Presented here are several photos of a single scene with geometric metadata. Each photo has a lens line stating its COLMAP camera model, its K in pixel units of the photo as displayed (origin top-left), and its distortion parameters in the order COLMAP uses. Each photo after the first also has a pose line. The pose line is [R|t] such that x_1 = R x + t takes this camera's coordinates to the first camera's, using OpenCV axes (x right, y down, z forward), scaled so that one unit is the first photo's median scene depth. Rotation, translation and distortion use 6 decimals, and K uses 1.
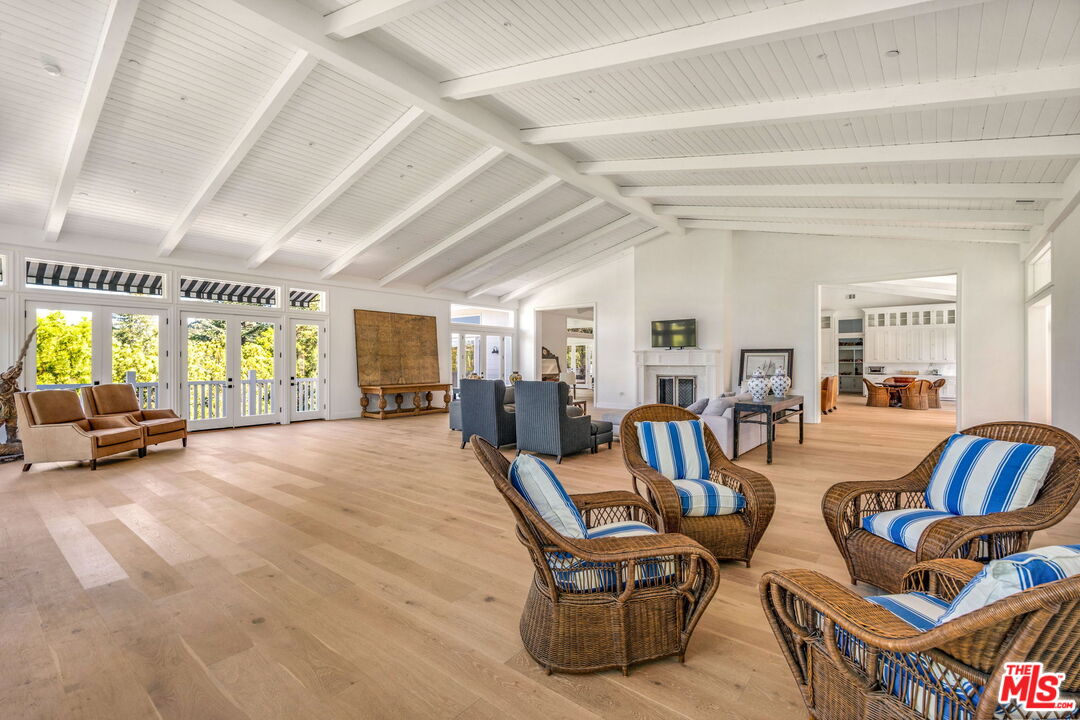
lens RADIAL K [[480.7, 0, 540.0], [0, 480.7, 360.0], [0, 0, 1]] dist [0.000028, 0.000001]
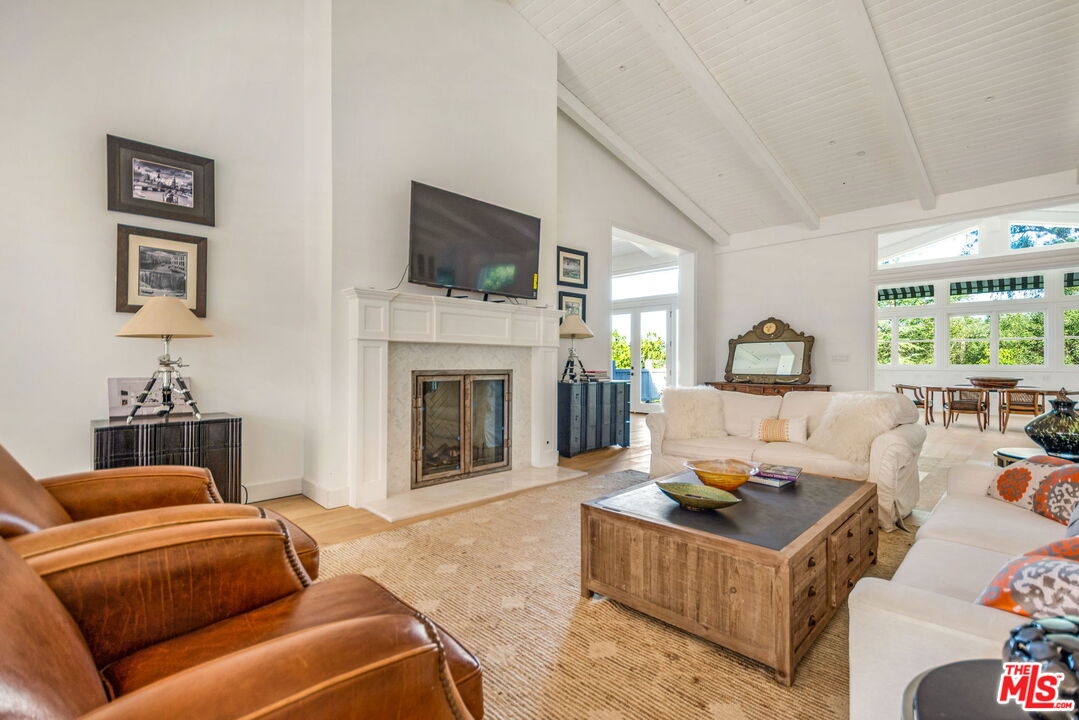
lens RADIAL K [[480.3, 0, 539.5], [0, 480.3, 360.0], [0, 0, 1]] dist [0.000028, 0.000001]
pose [[0.105830, -0.001191, 0.994383, -0.077665], [-0.009814, 0.999949, 0.002242, 0.021908], [-0.994336, -0.009996, 0.105813, 0.883120]]
